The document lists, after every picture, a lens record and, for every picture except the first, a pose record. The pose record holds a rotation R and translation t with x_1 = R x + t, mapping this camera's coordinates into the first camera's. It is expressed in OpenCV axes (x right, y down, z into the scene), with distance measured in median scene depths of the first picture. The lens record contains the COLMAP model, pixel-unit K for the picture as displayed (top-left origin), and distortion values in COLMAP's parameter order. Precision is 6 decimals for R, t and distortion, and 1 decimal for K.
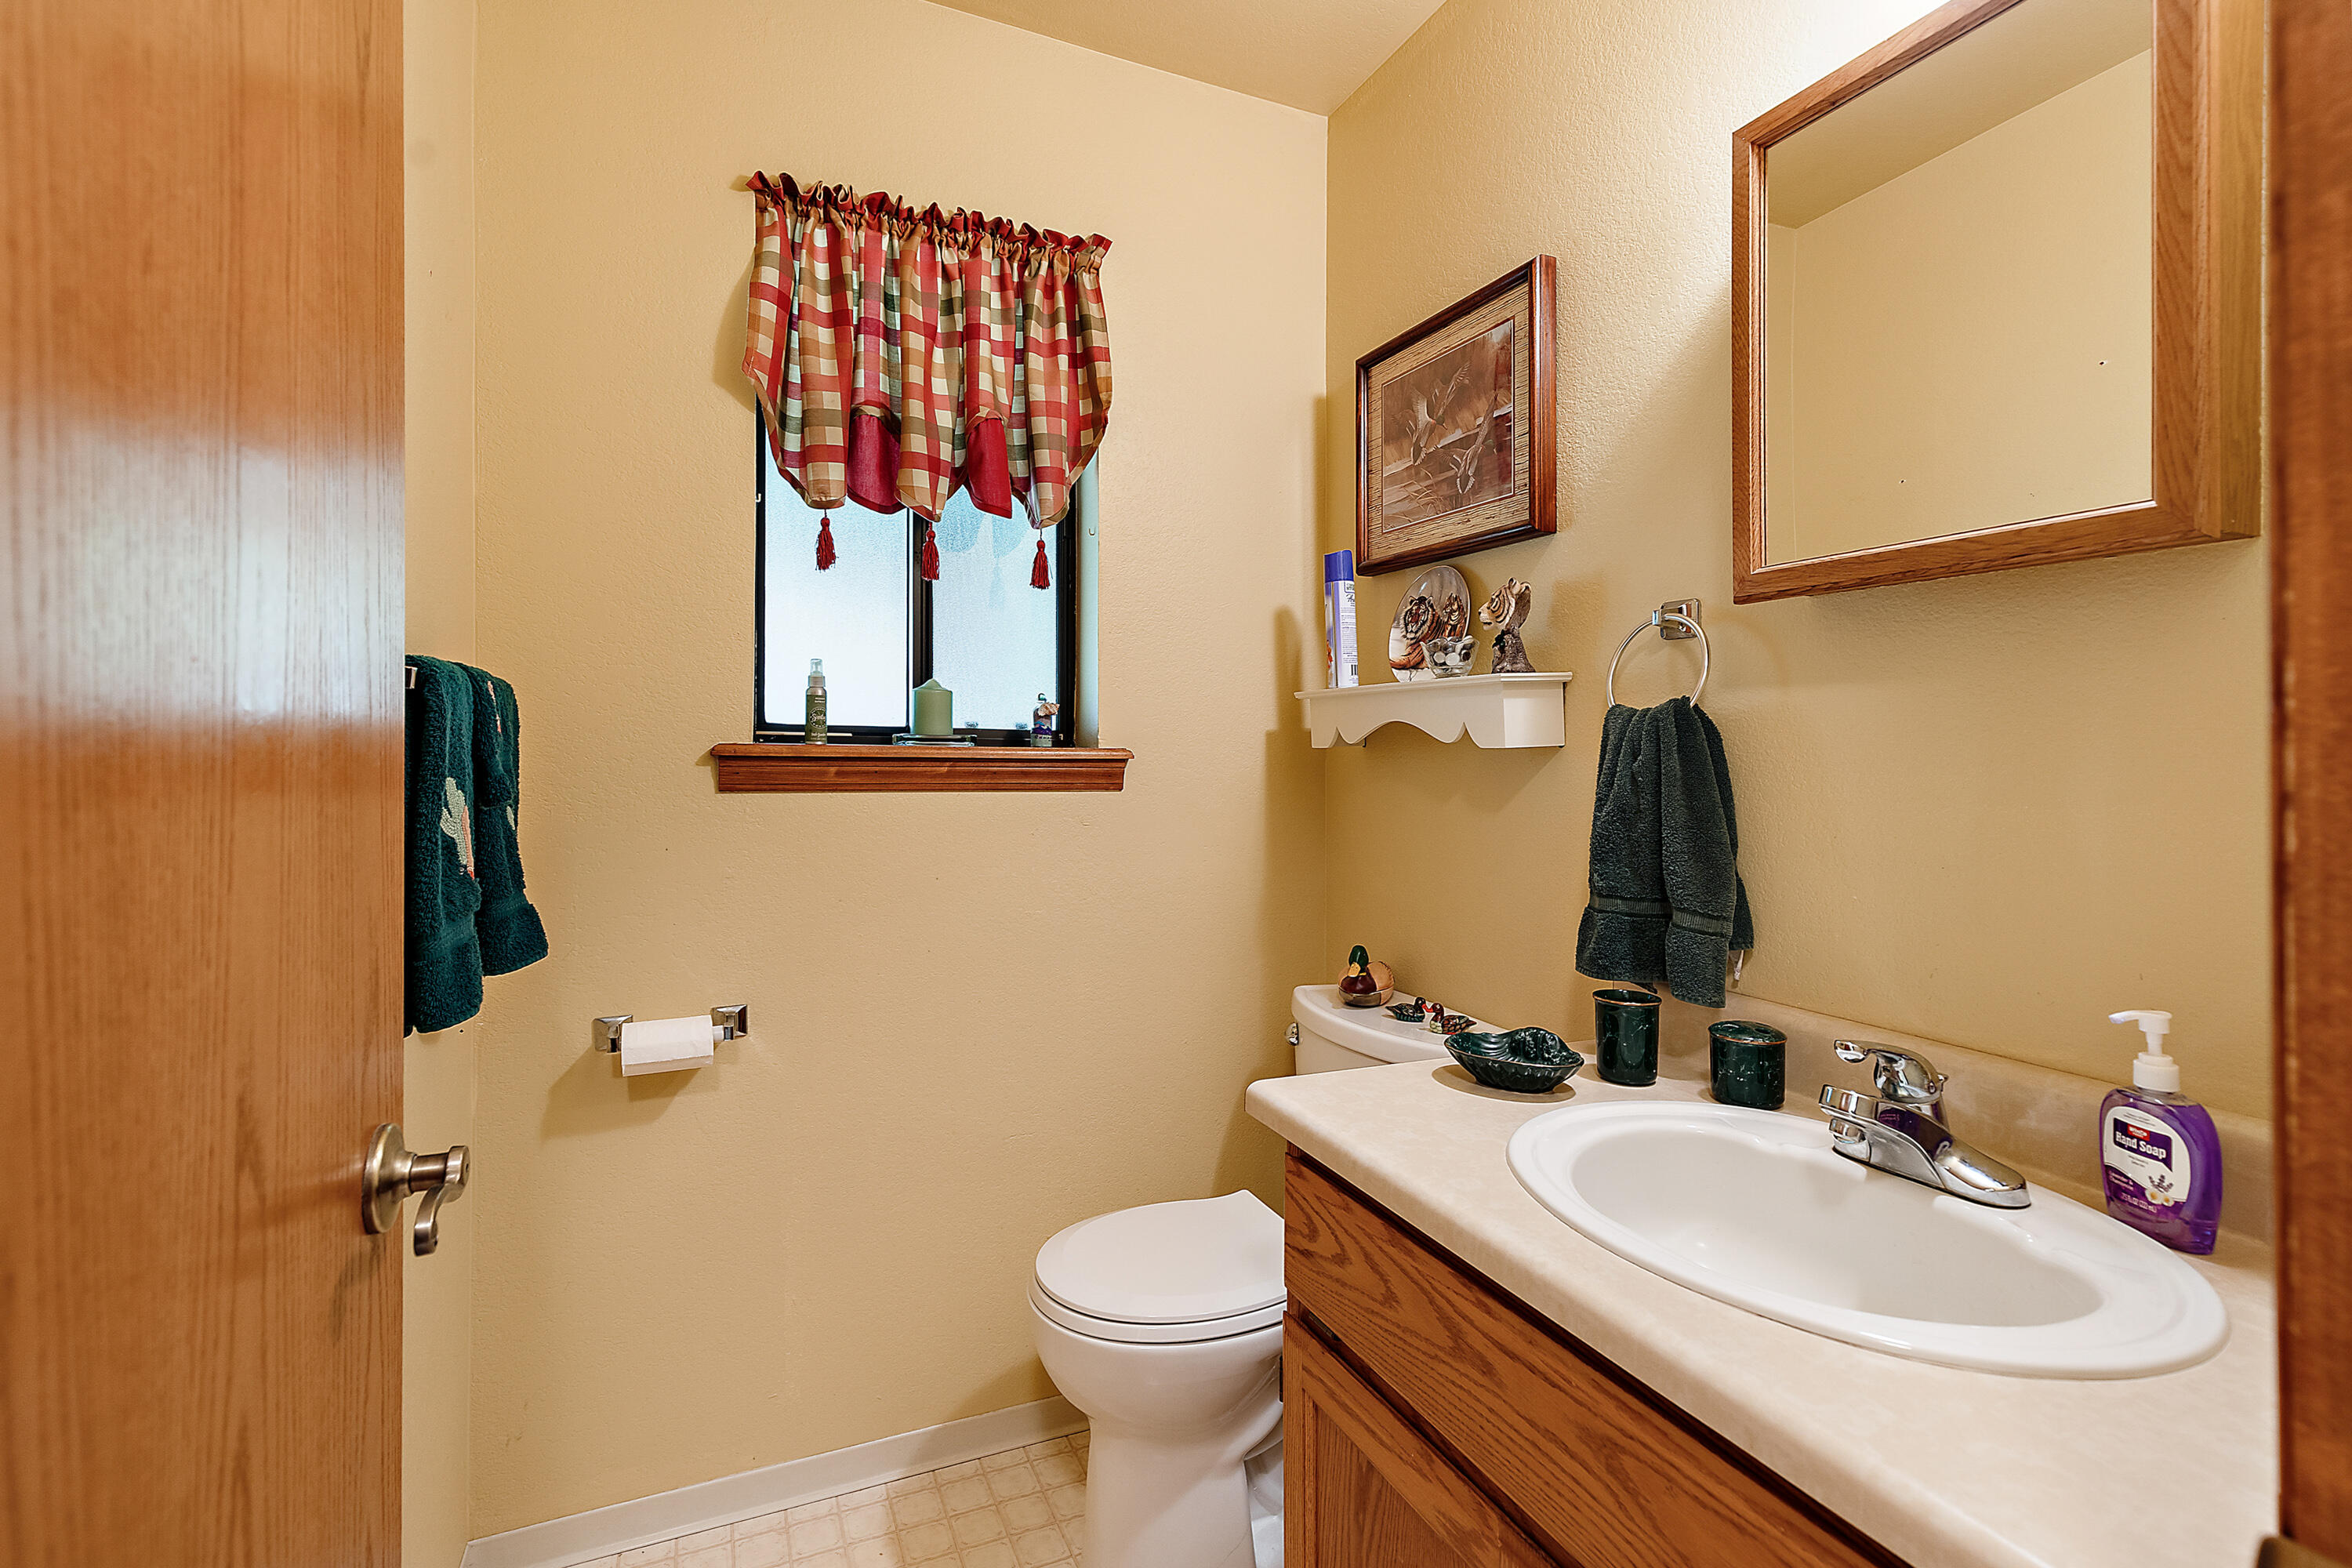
lens RADIAL K [[1086.3, 0, 1183.4], [0, 1086.3, 727.6], [0, 0, 1]] dist [0.009751, -0.002591]
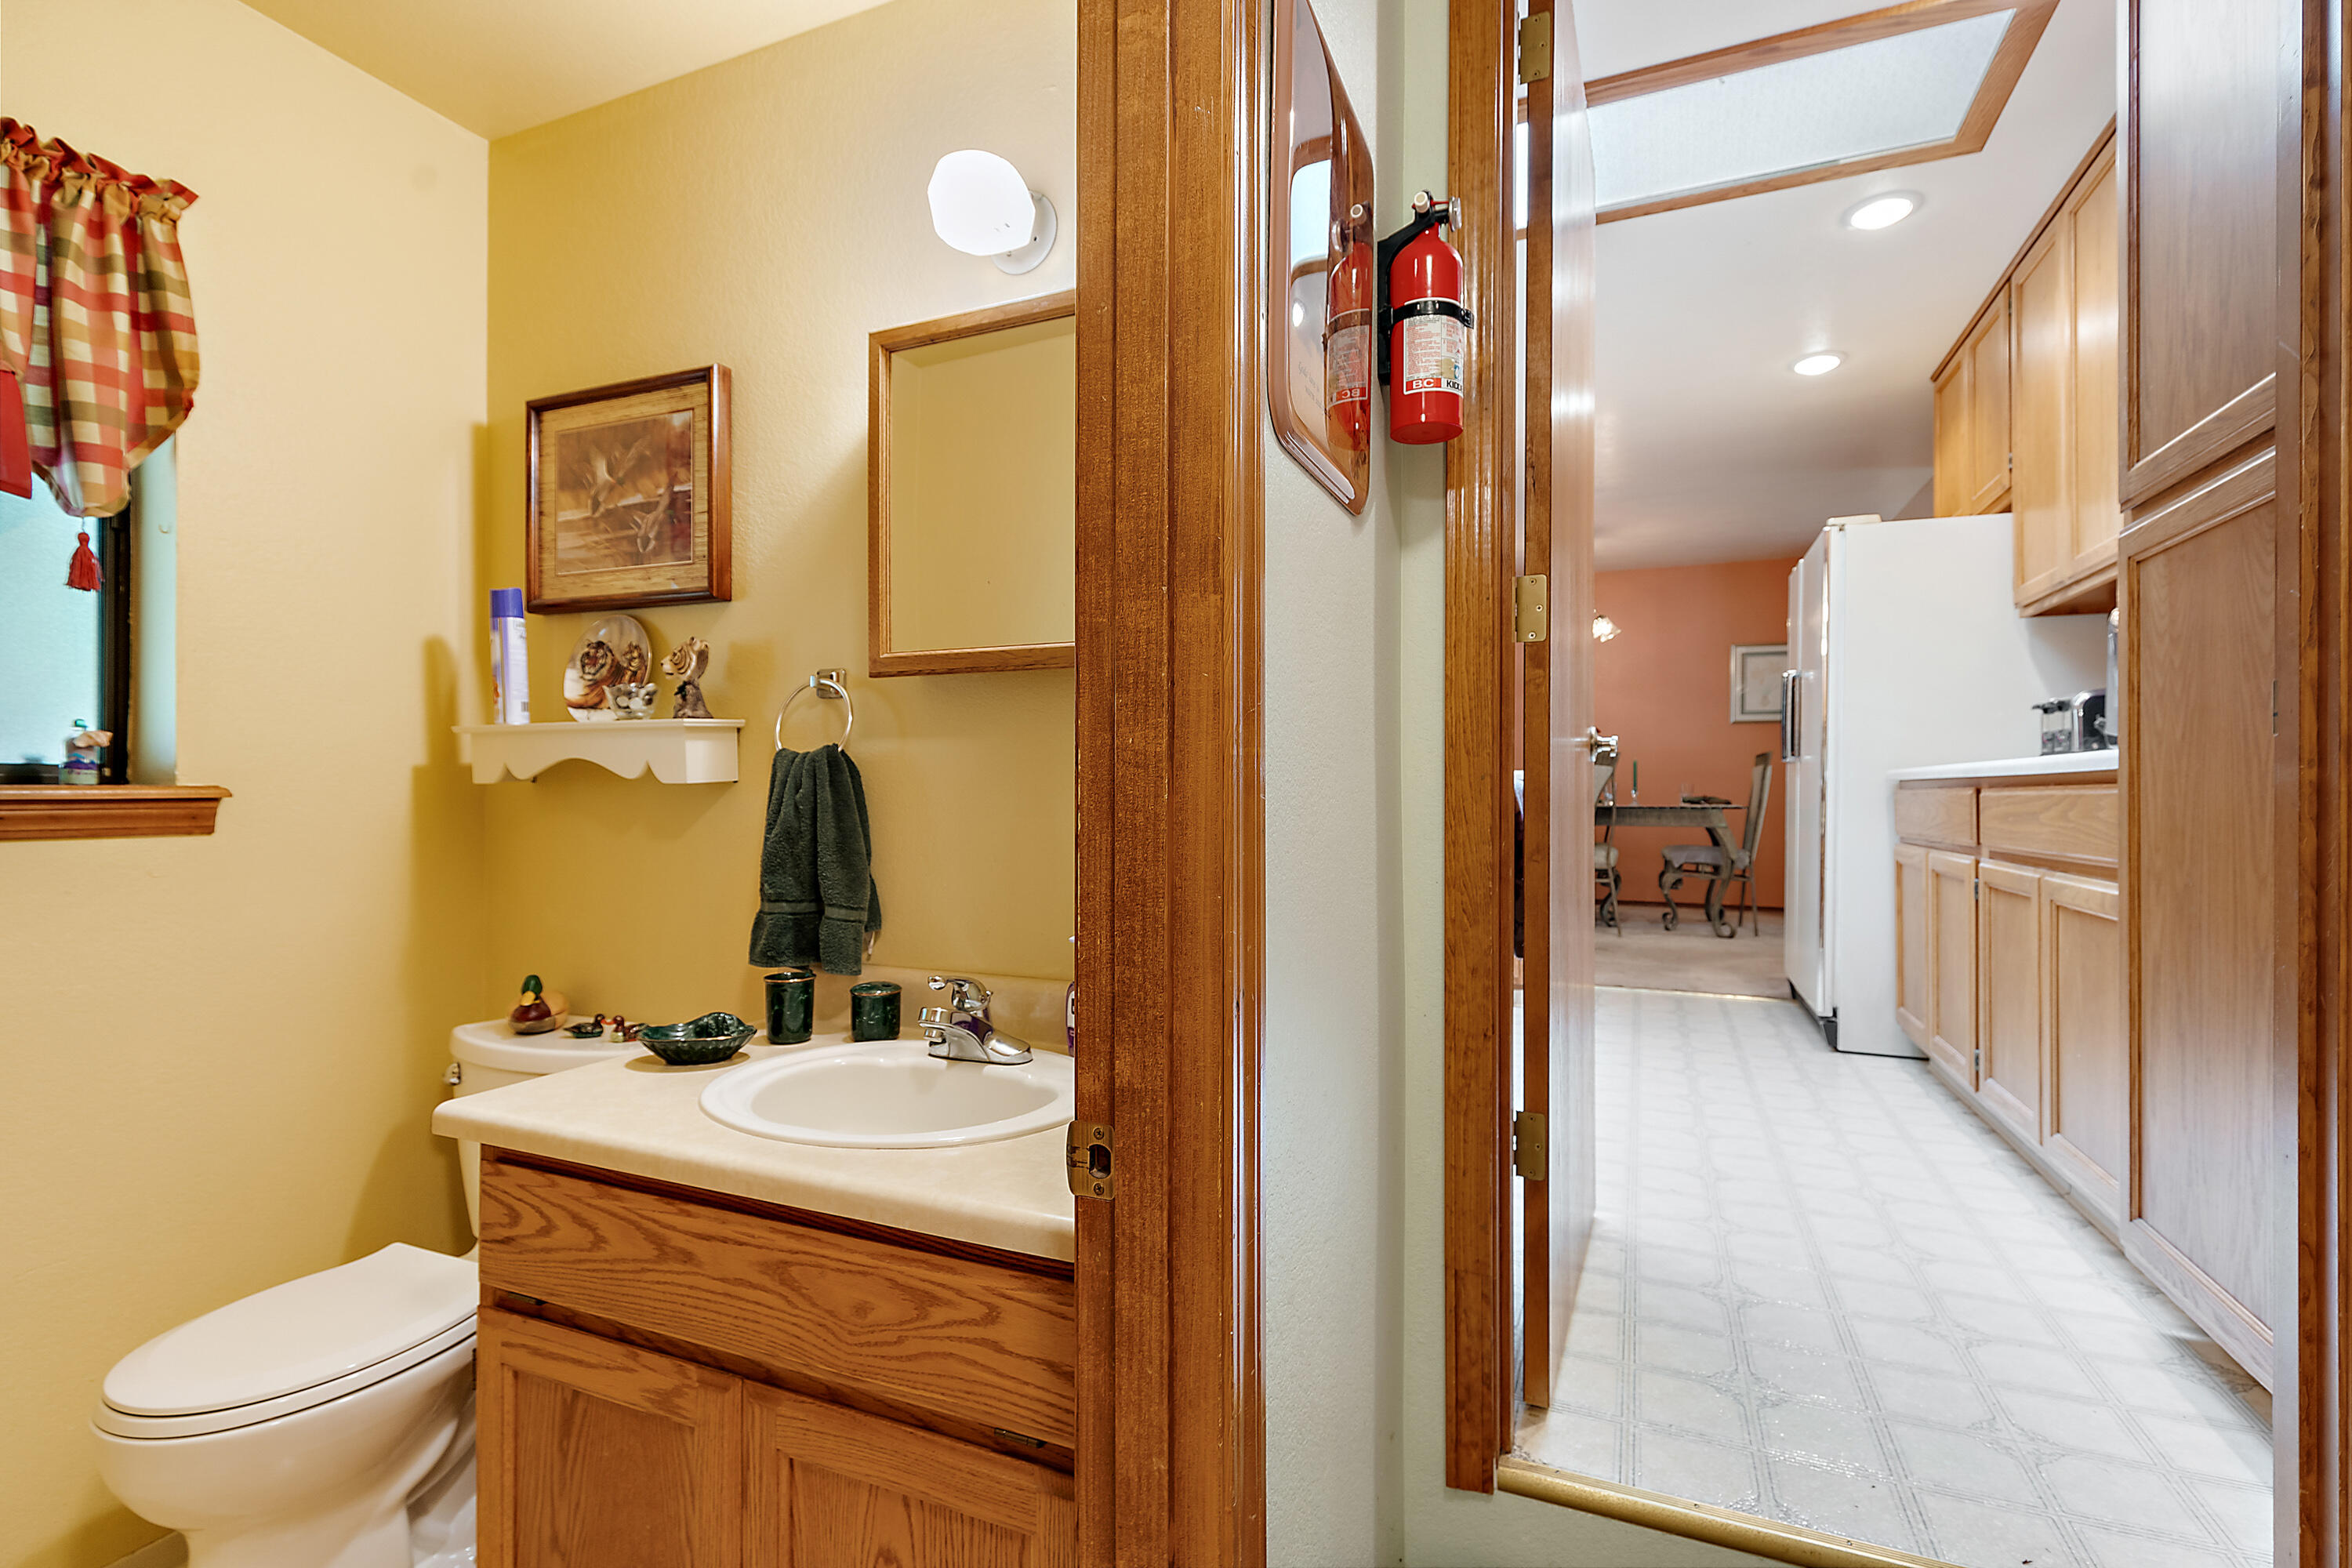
lens RADIAL K [[1086.3, 0, 1178.8], [0, 1086.3, 775.8], [0, 0, 1]] dist [0.009751, -0.002591]
pose [[0.738705, -0.002128, 0.674025, -0.110288], [-0.008443, 0.999887, 0.012410, -0.008842], [-0.673976, -0.014858, 0.738604, -0.235288]]
